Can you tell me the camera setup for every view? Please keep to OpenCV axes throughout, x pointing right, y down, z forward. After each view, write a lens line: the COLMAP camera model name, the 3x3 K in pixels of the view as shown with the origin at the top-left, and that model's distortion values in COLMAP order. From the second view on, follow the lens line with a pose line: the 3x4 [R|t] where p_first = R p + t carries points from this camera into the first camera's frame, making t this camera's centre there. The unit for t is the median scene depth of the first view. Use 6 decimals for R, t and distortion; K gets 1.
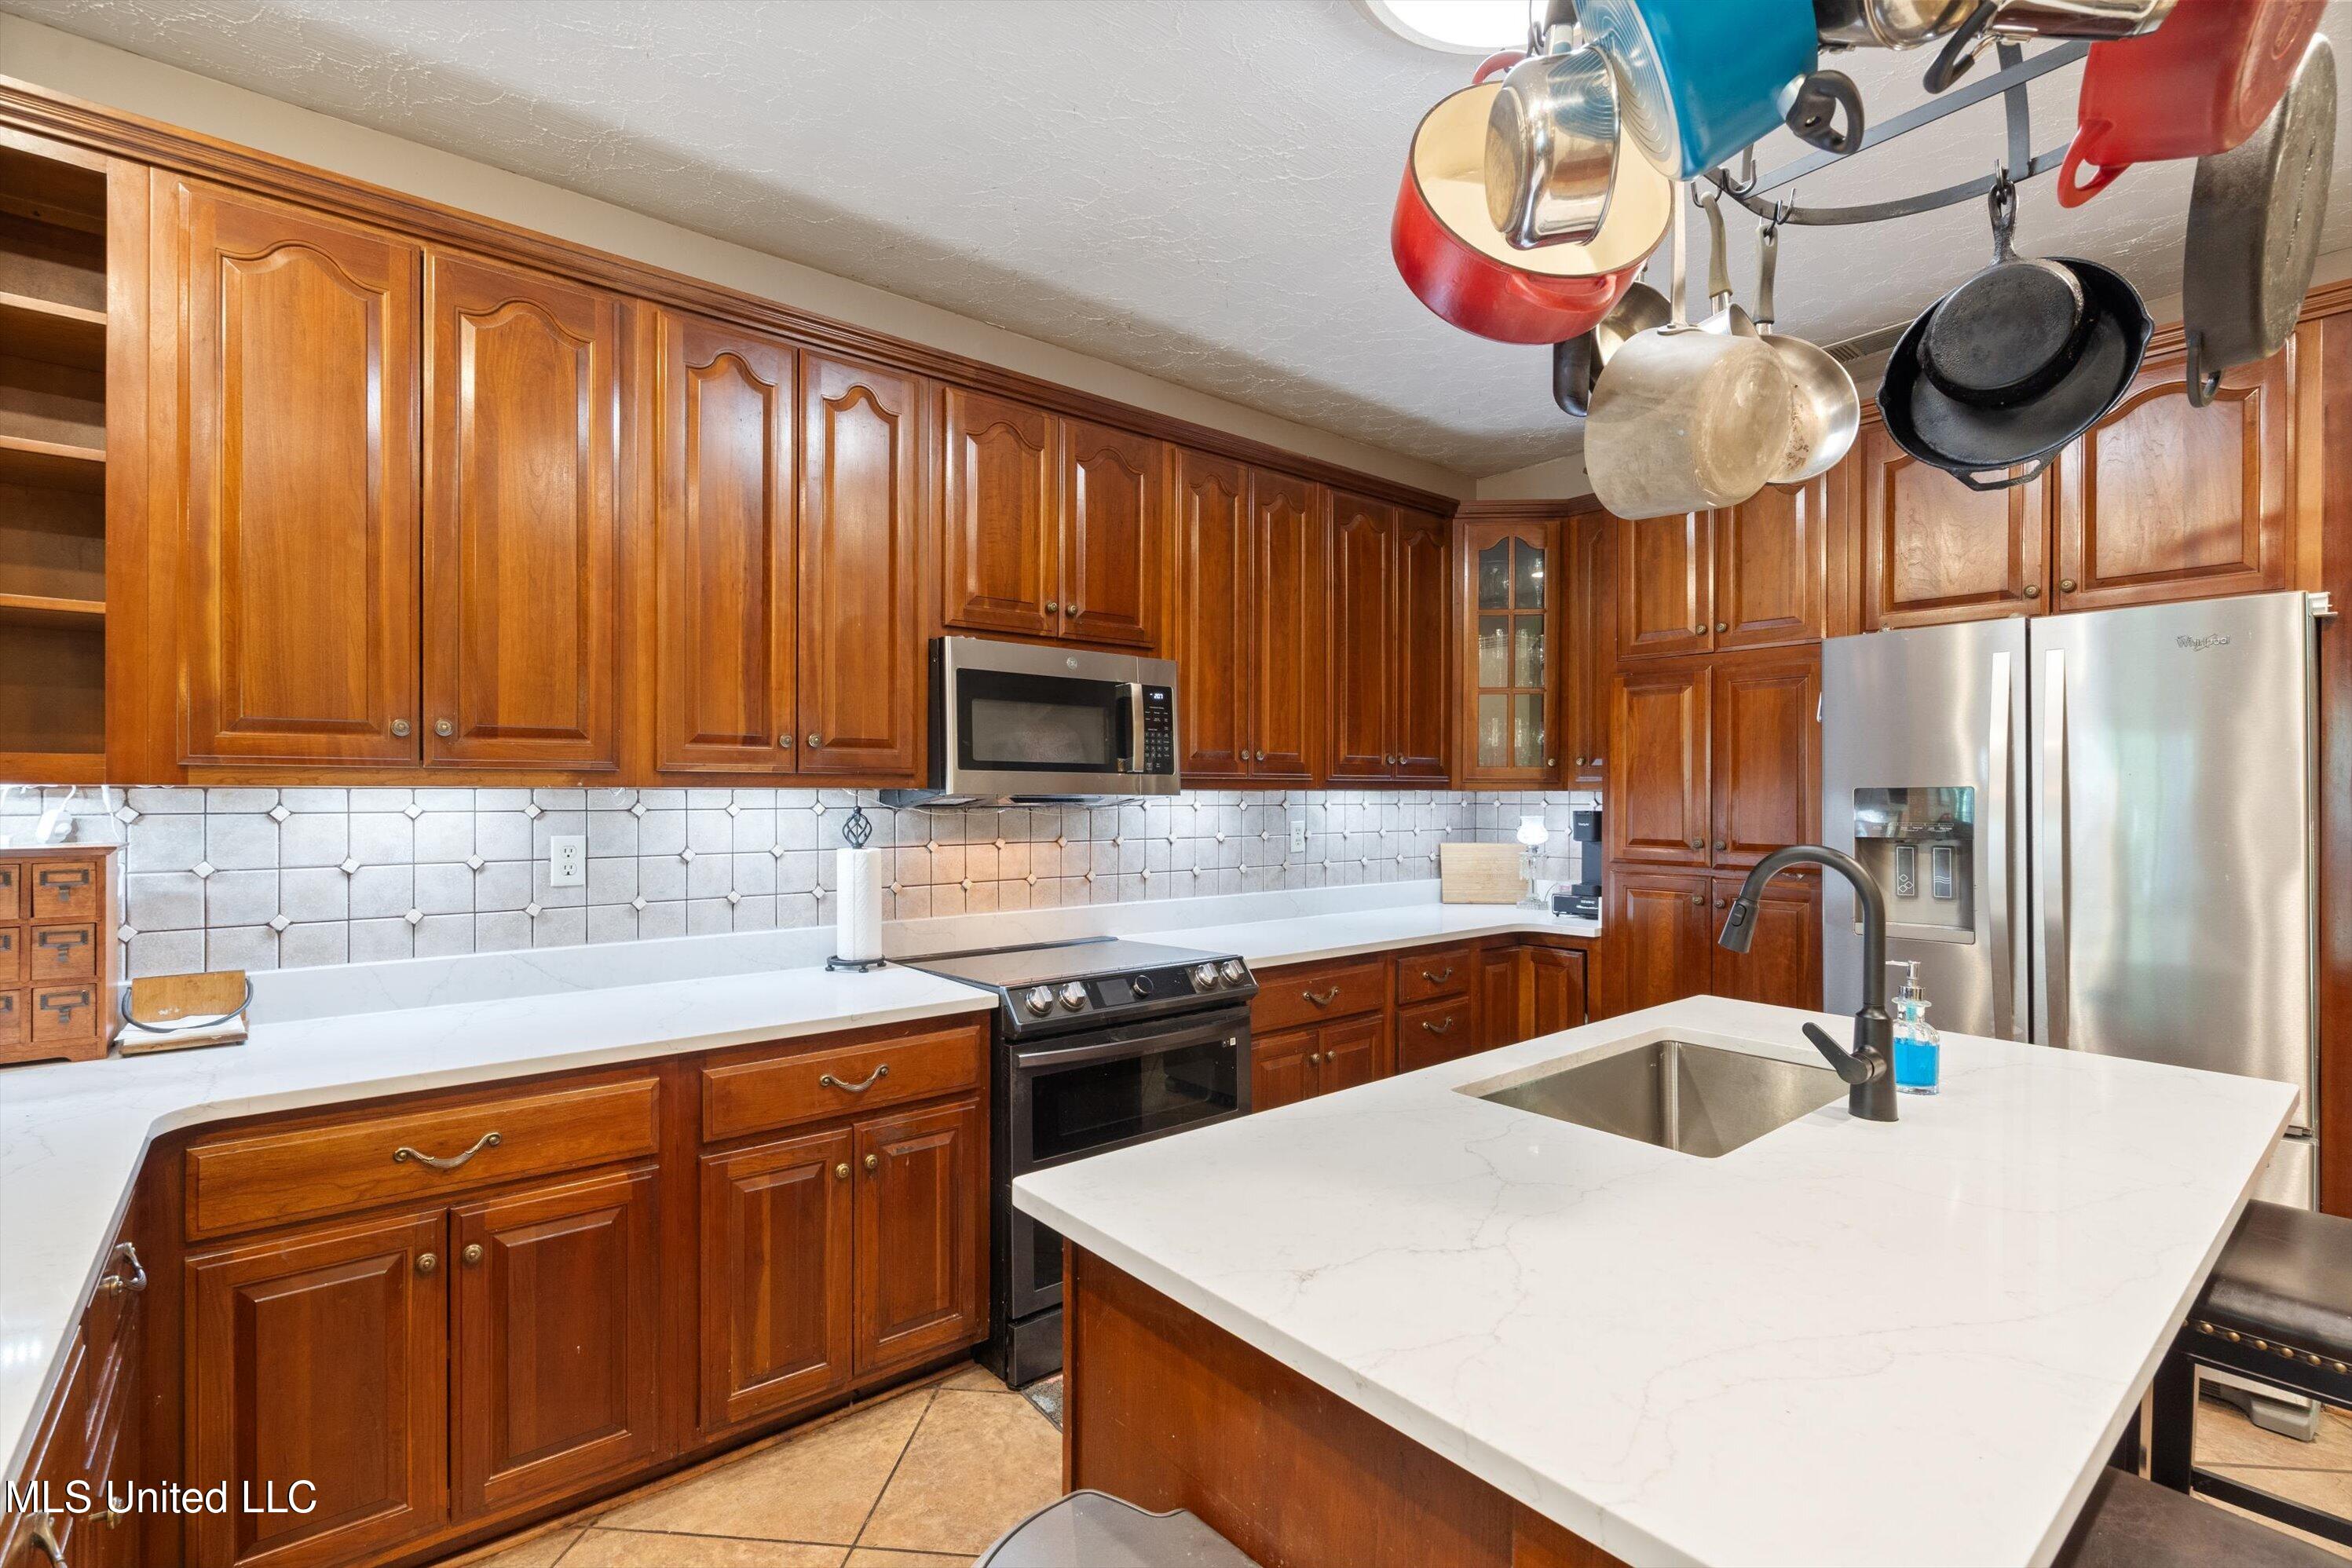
lens RADIAL K [[1065.6, 0, 1146.2], [0, 1065.6, 786.7], [0, 0, 1]] dist [-0.001141, 0.000385]
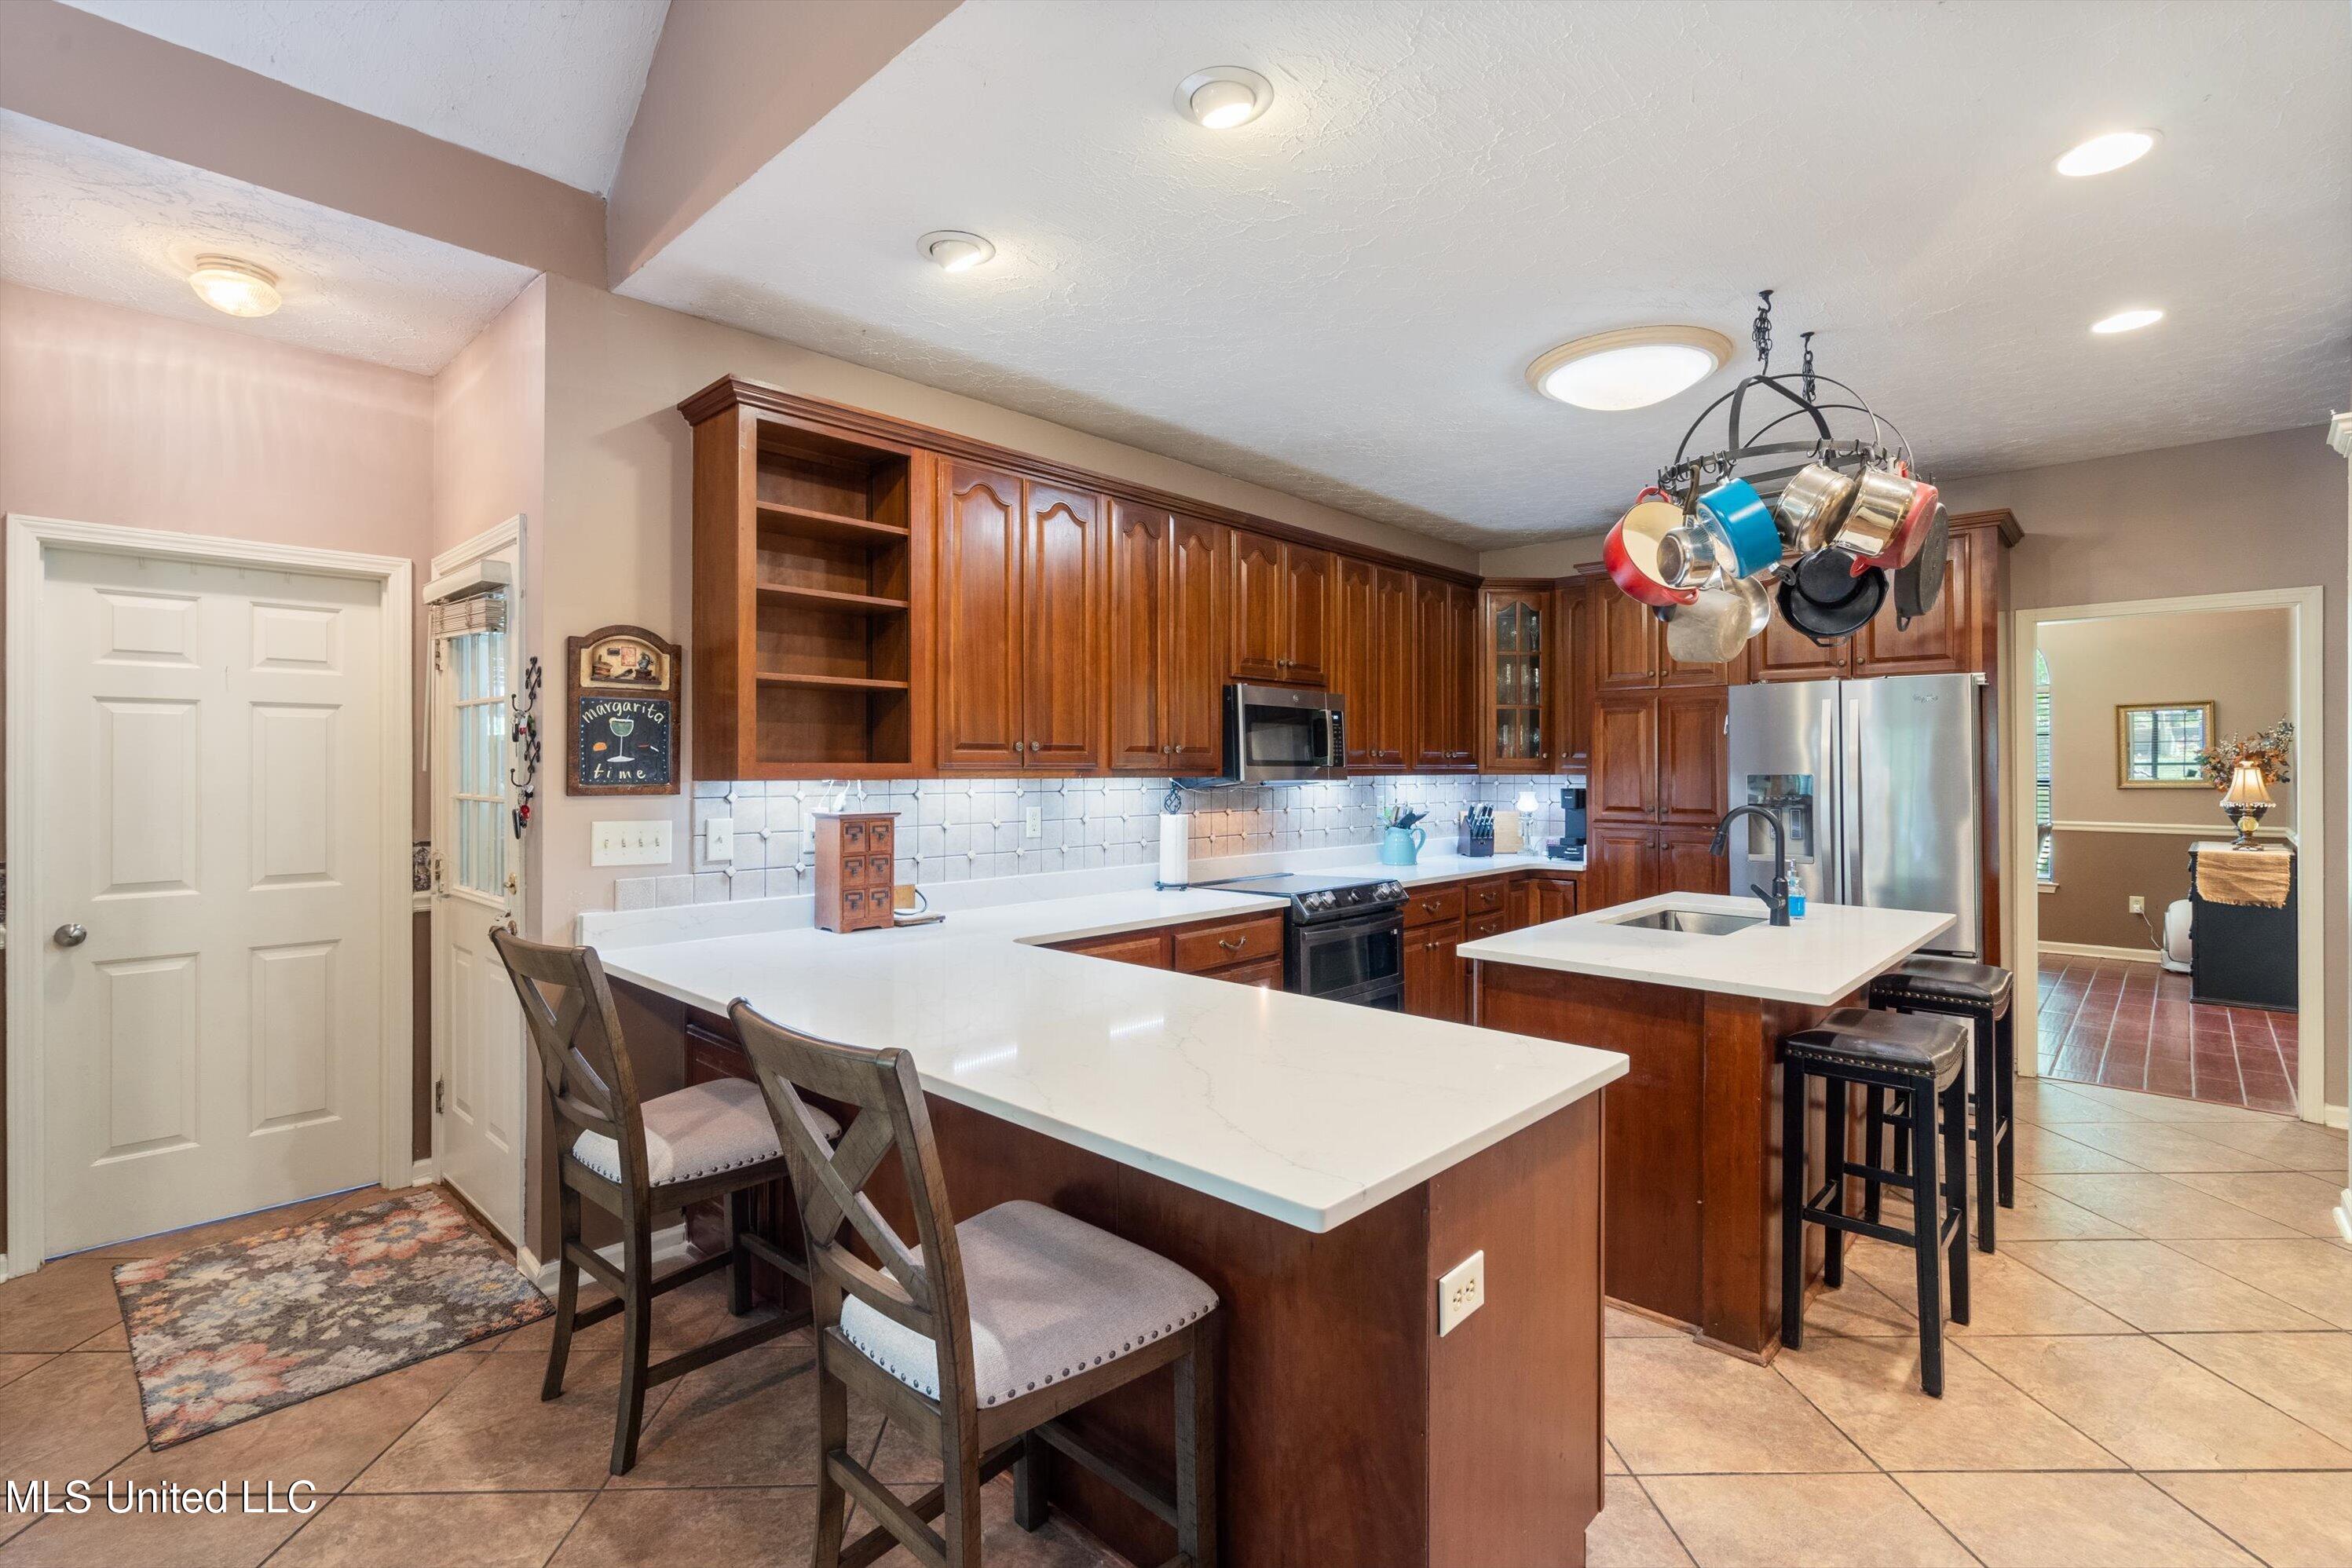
lens RADIAL K [[1082.5, 0, 1146.4], [0, 1082.5, 749.8], [0, 0, 1]] dist [-0.000178, -0.000133]
pose [[0.992320, 0.000397, 0.123695, -0.470611], [0.000955, 0.999941, -0.010864, -0.019817], [-0.123692, 0.010899, 0.992261, -0.560933]]
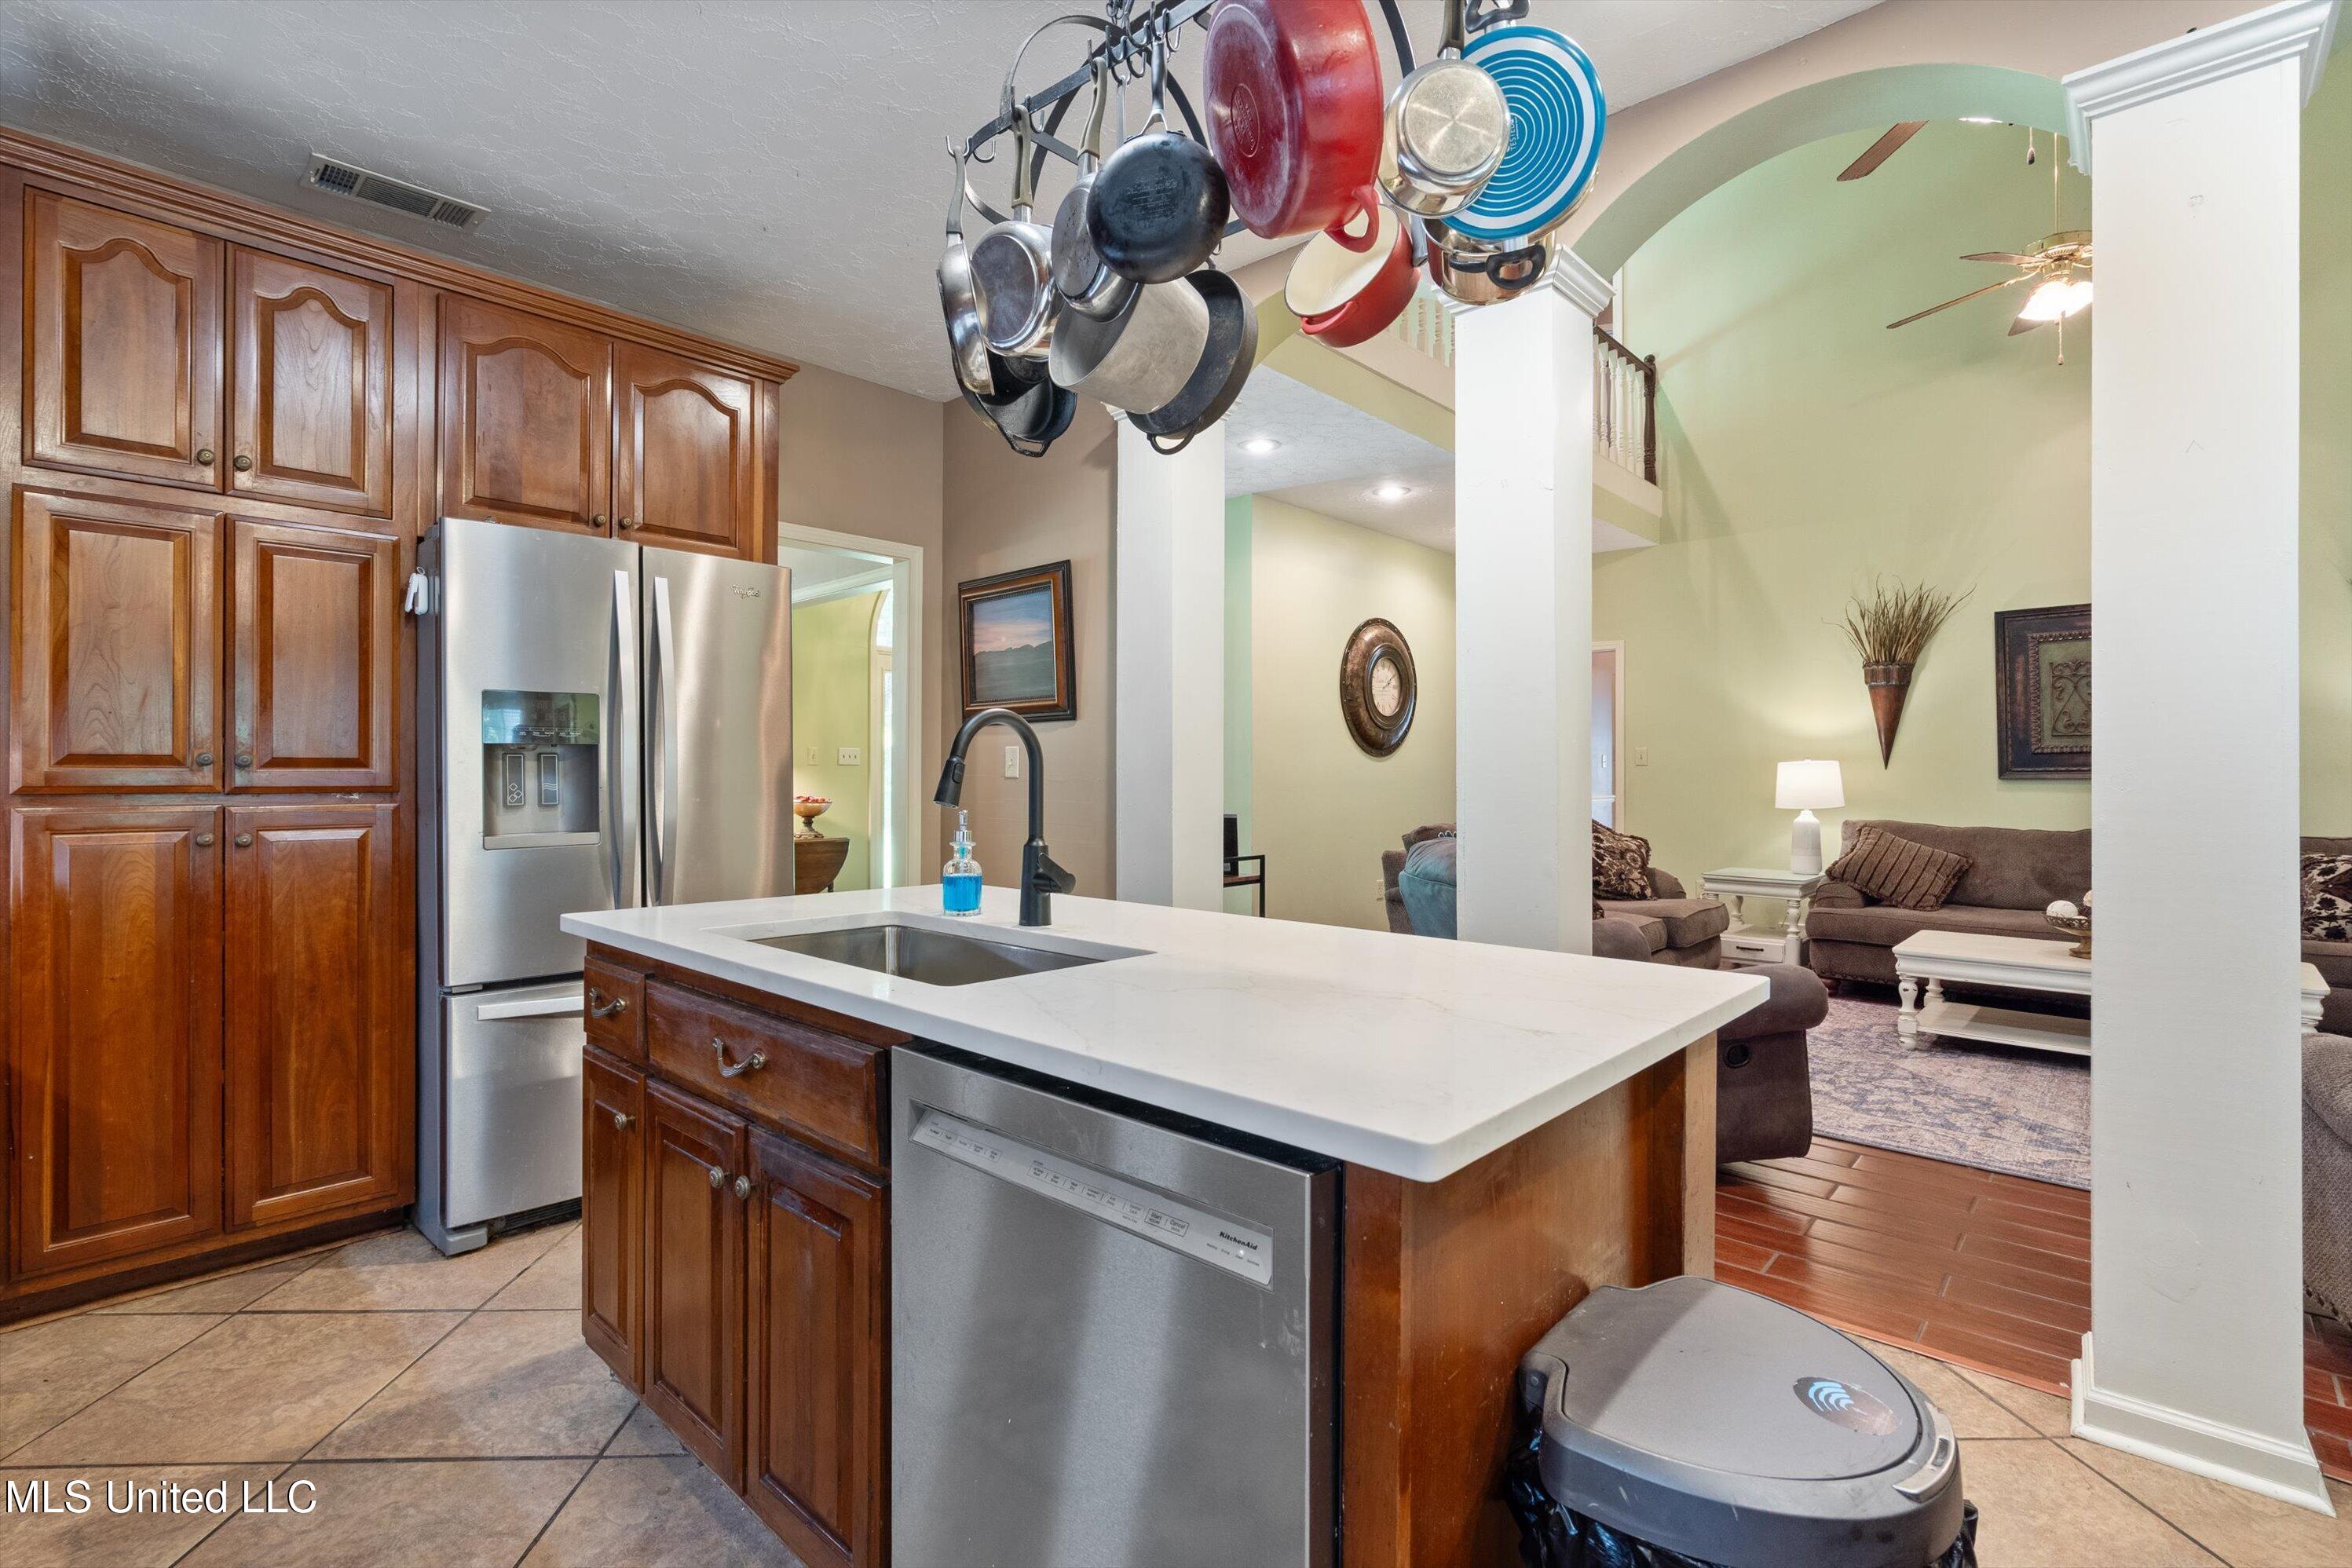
lens RADIAL K [[1065.6, 0, 1146.2], [0, 1065.6, 786.7], [0, 0, 1]] dist [-0.001141, 0.000385]
pose [[-0.132839, 0.000711, 0.991137, -0.290802], [-0.000427, 1.000000, -0.000774, 0.080707], [-0.991138, -0.000526, -0.132839, 0.533630]]
